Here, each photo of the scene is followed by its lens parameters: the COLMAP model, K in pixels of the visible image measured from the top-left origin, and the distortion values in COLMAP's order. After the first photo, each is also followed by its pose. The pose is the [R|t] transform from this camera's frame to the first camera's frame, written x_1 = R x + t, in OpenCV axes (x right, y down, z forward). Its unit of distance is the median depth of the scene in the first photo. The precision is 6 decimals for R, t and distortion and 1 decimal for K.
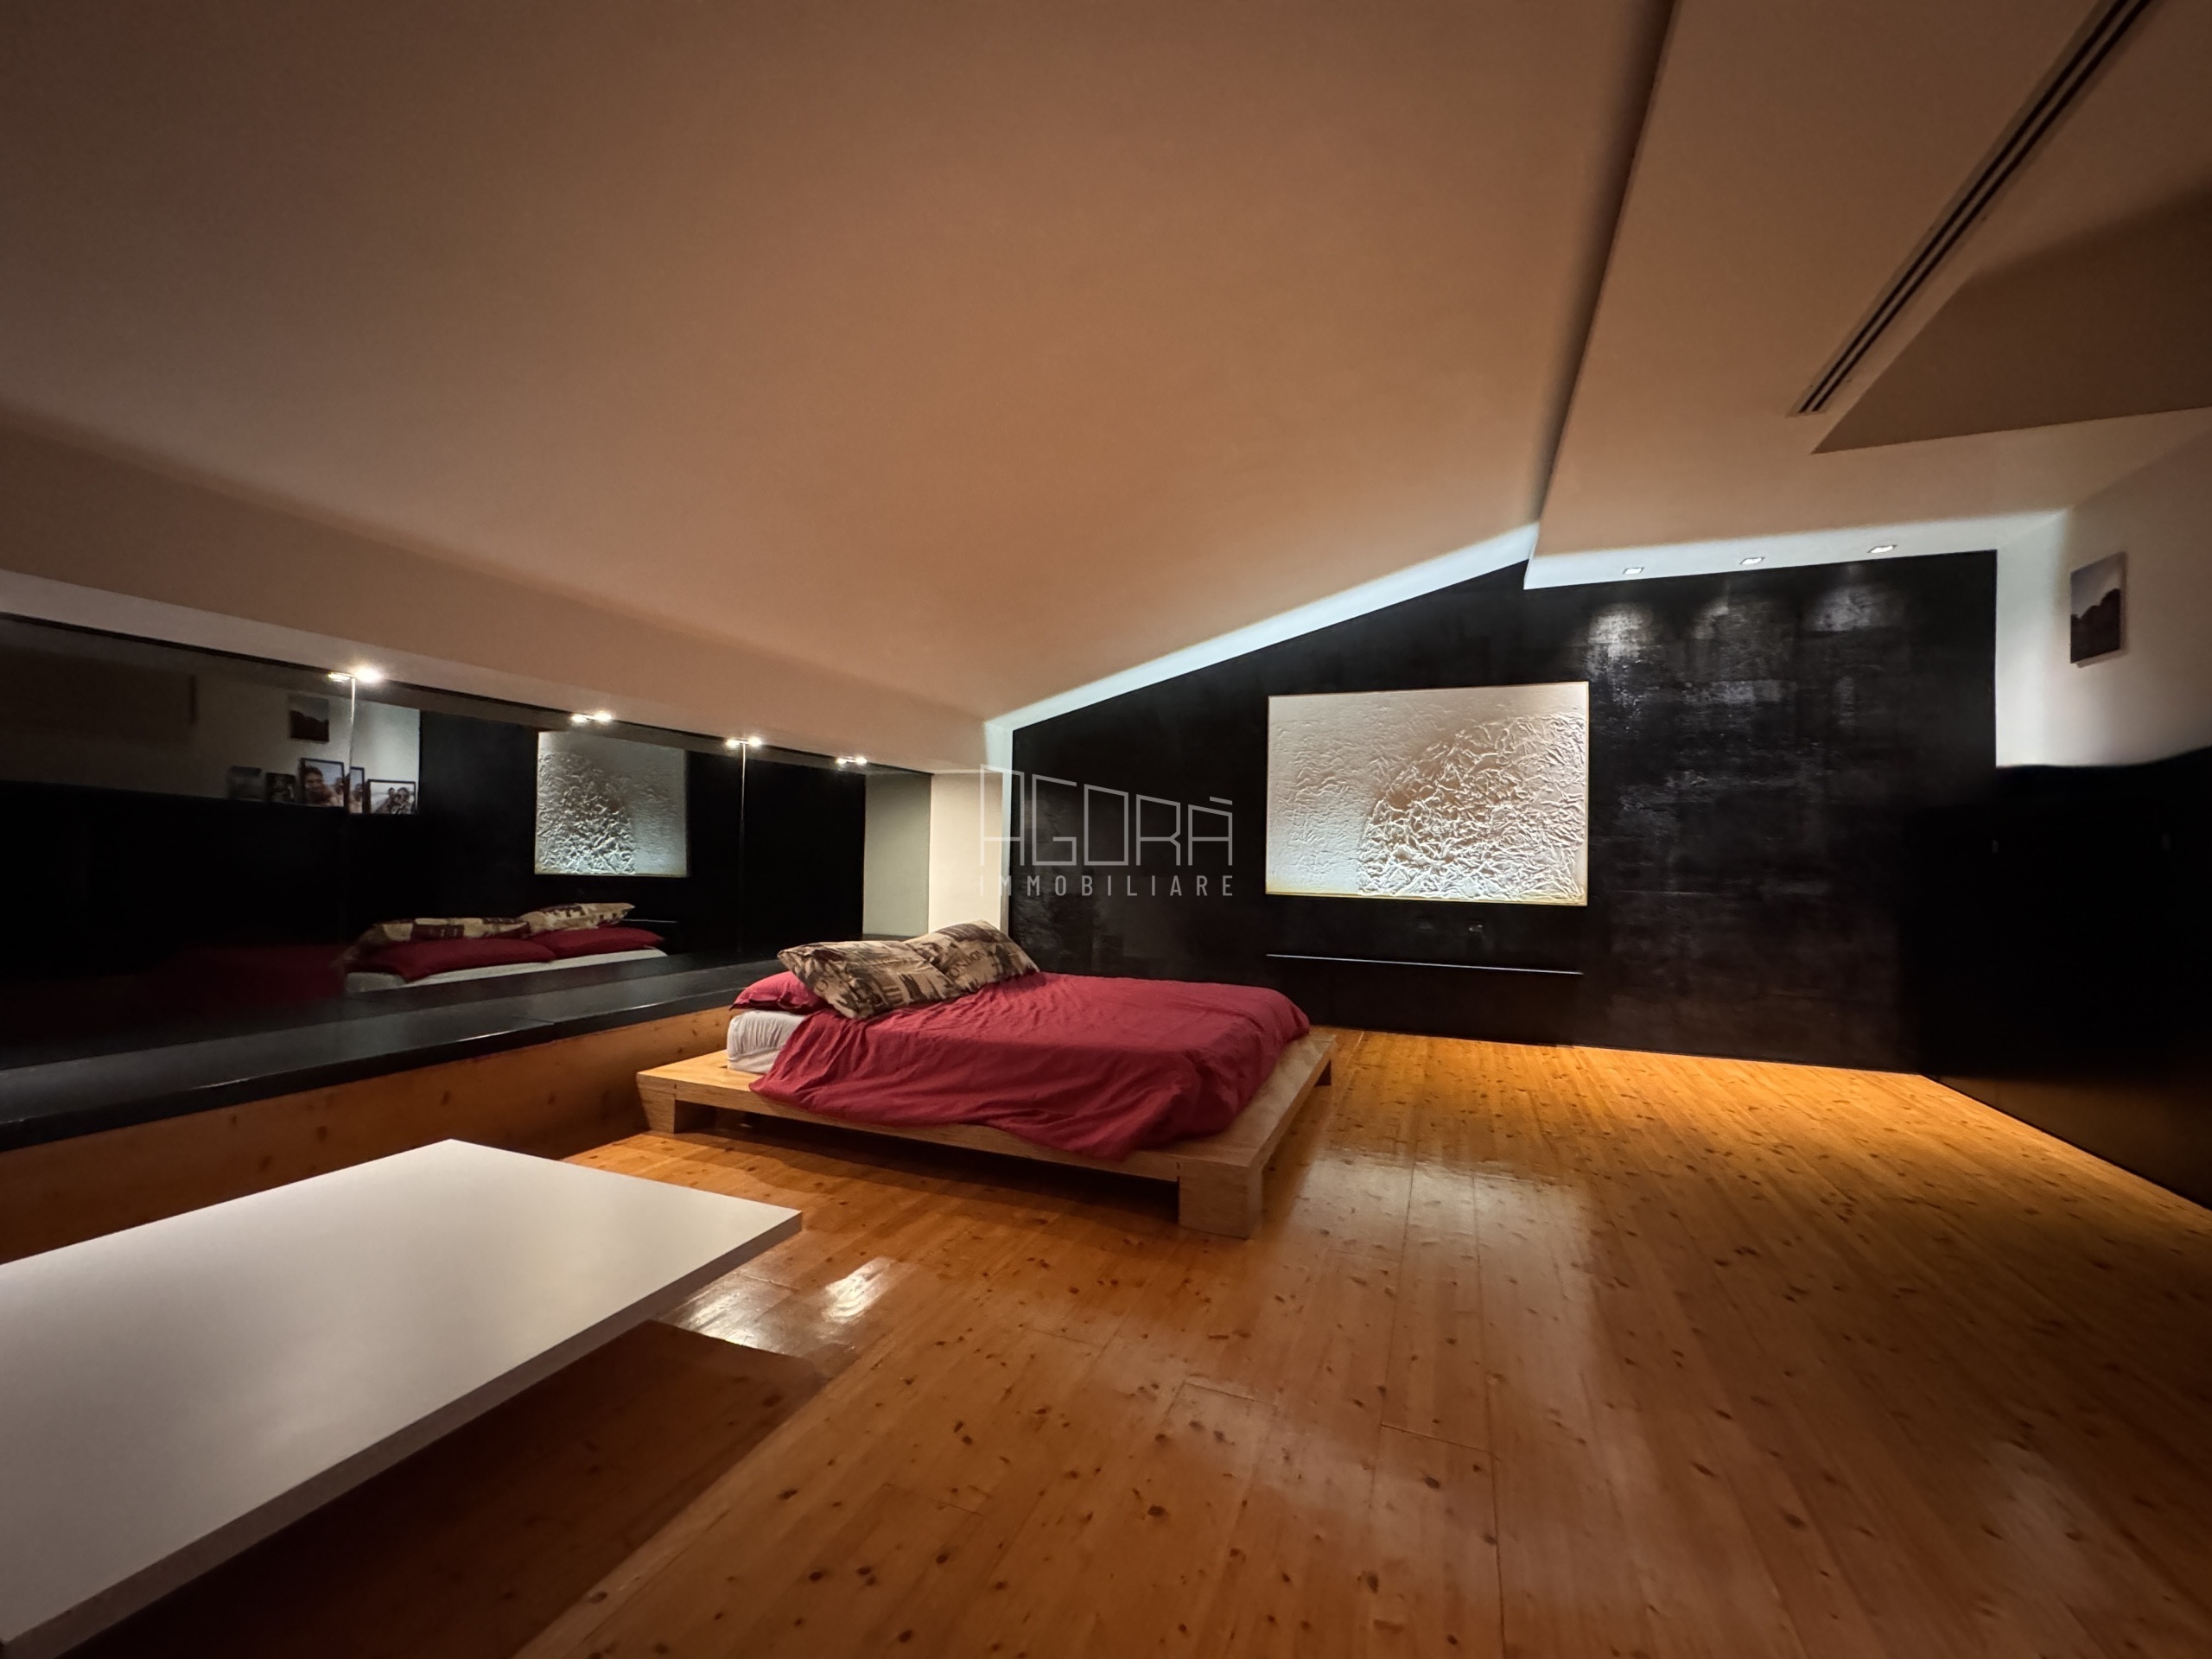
lens RADIAL K [[879.7, 0, 1101.3], [0, 879.7, 829.5], [0, 0, 1]] dist [-0.003242, -0.000119]
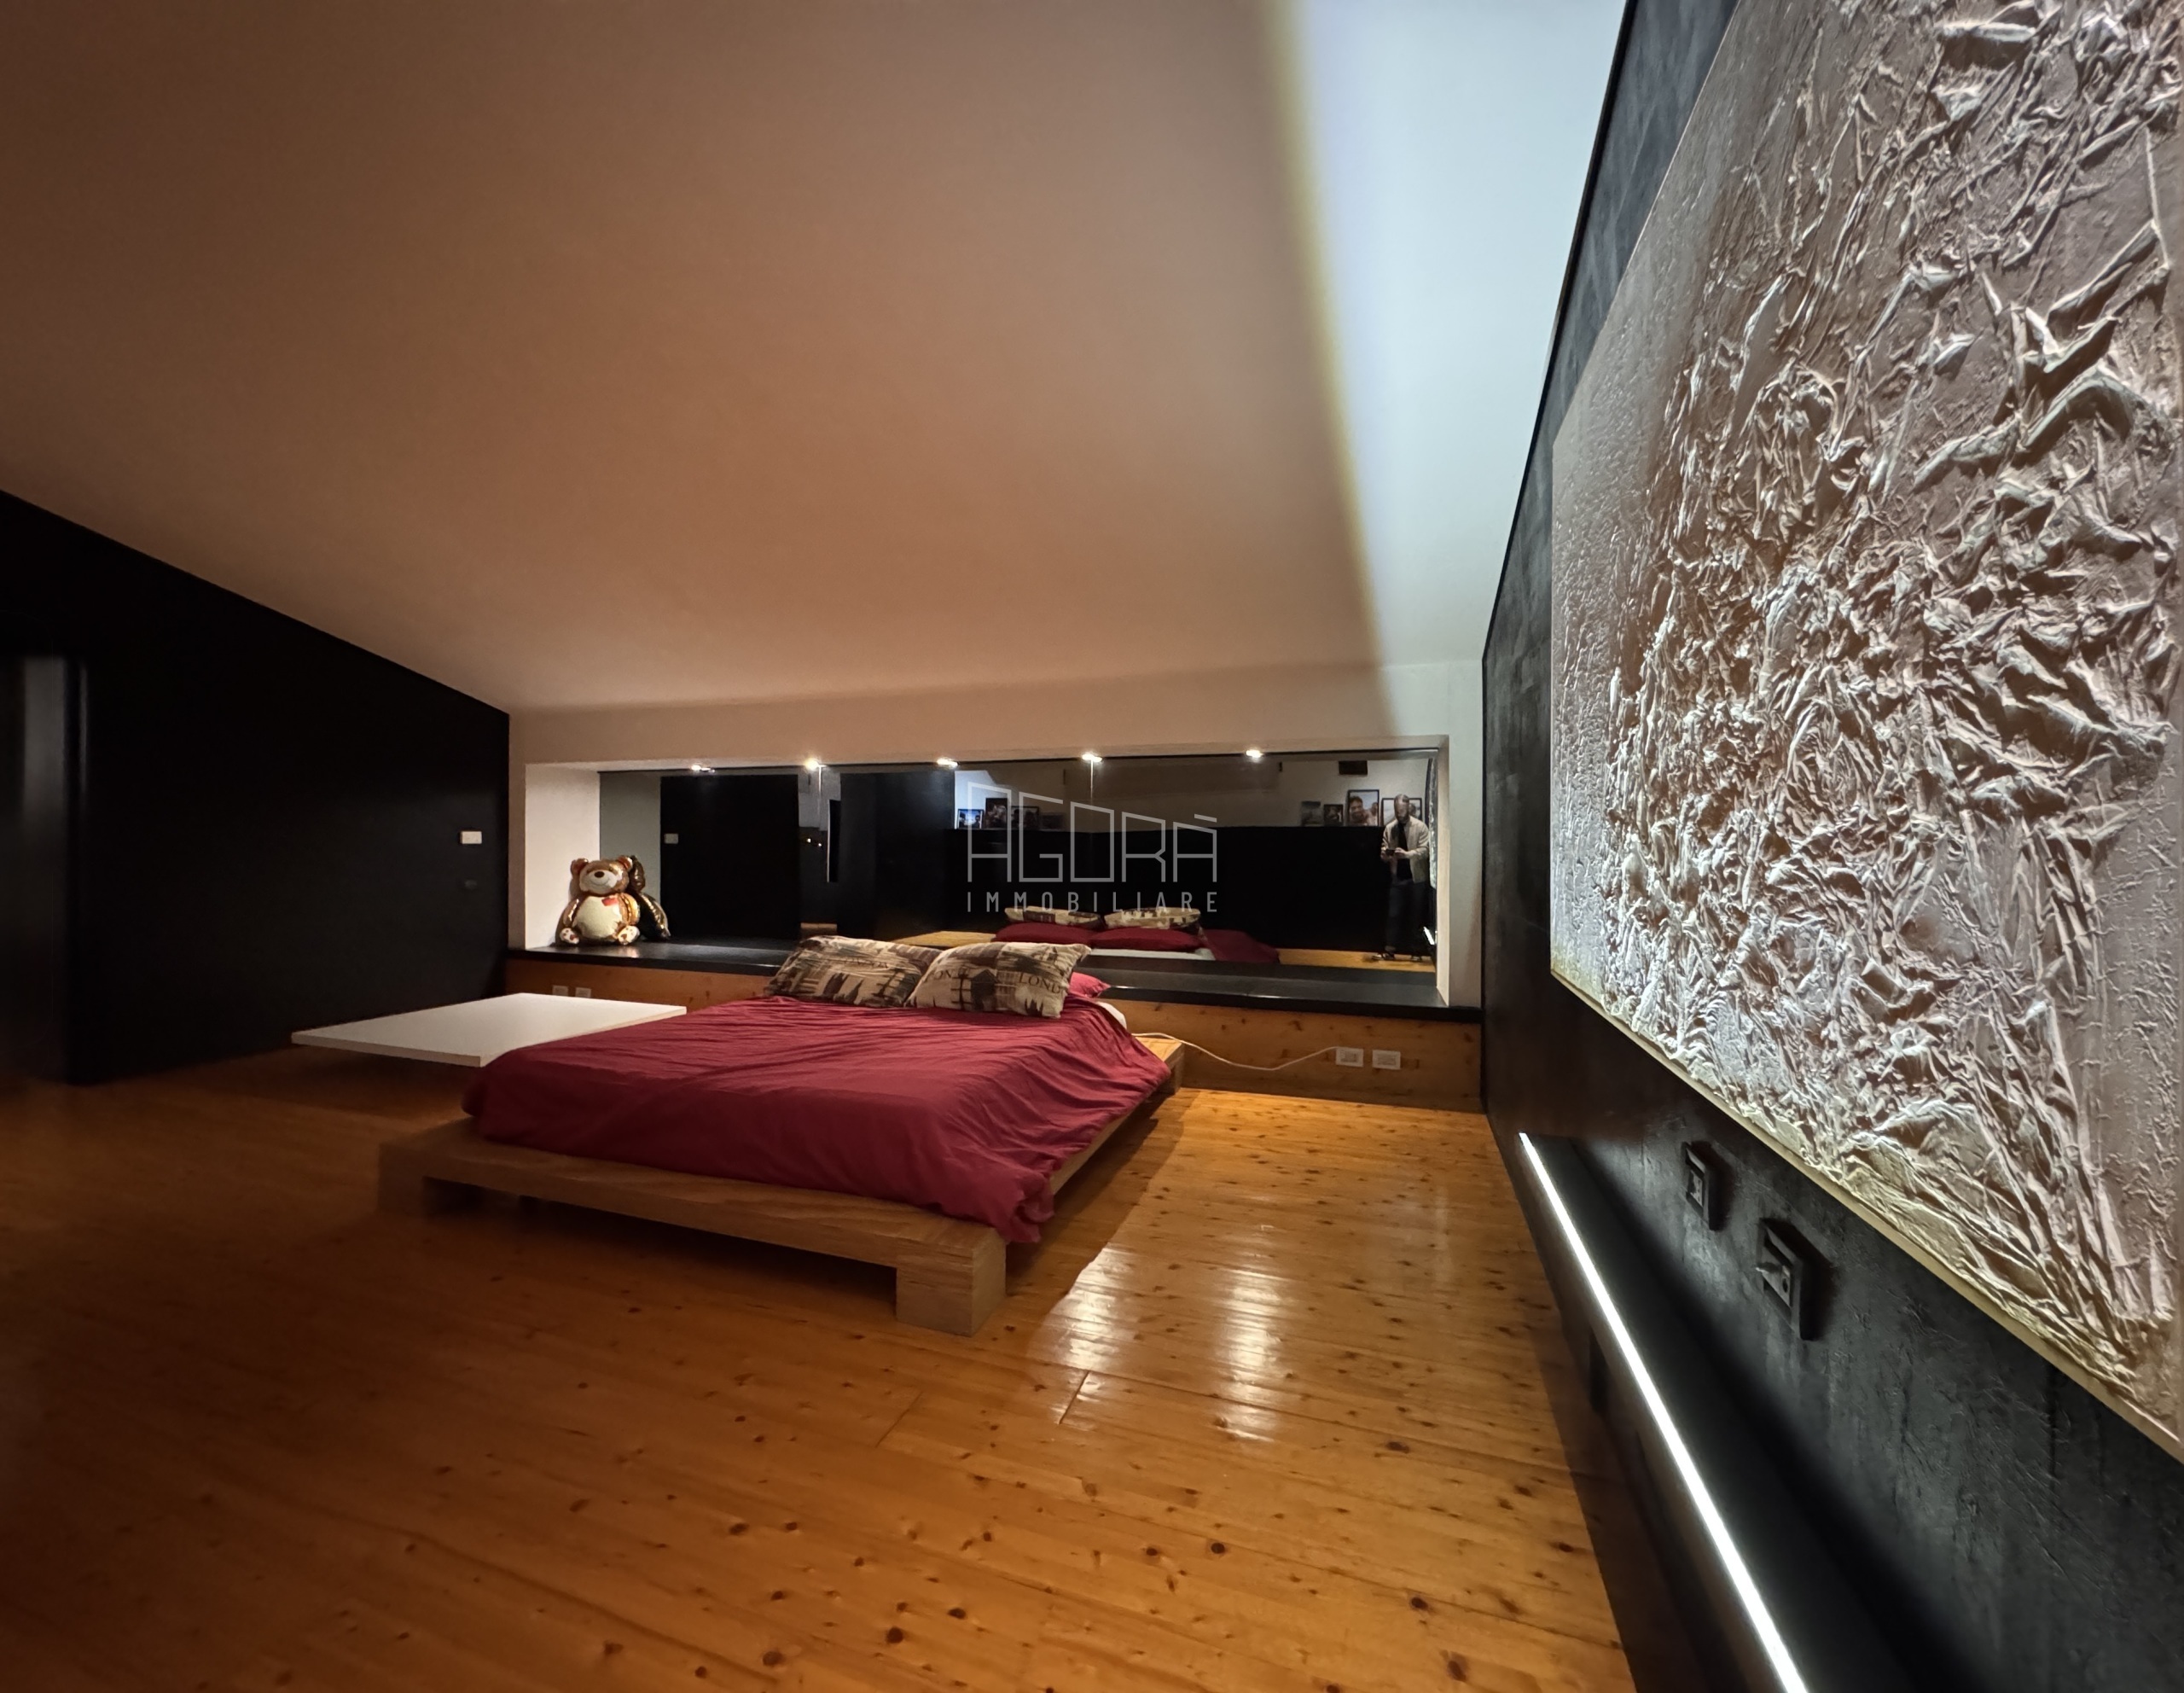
lens RADIAL K [[969.3, 0, 1092.0], [0, 969.3, 846.5], [0, 0, 1]] dist [-0.000386, -0.000029]
pose [[-0.014693, -0.018197, -0.999726, 0.641487], [0.015428, 0.999711, -0.018424, 0.025492], [0.999773, -0.015695, -0.014408, 0.869844]]
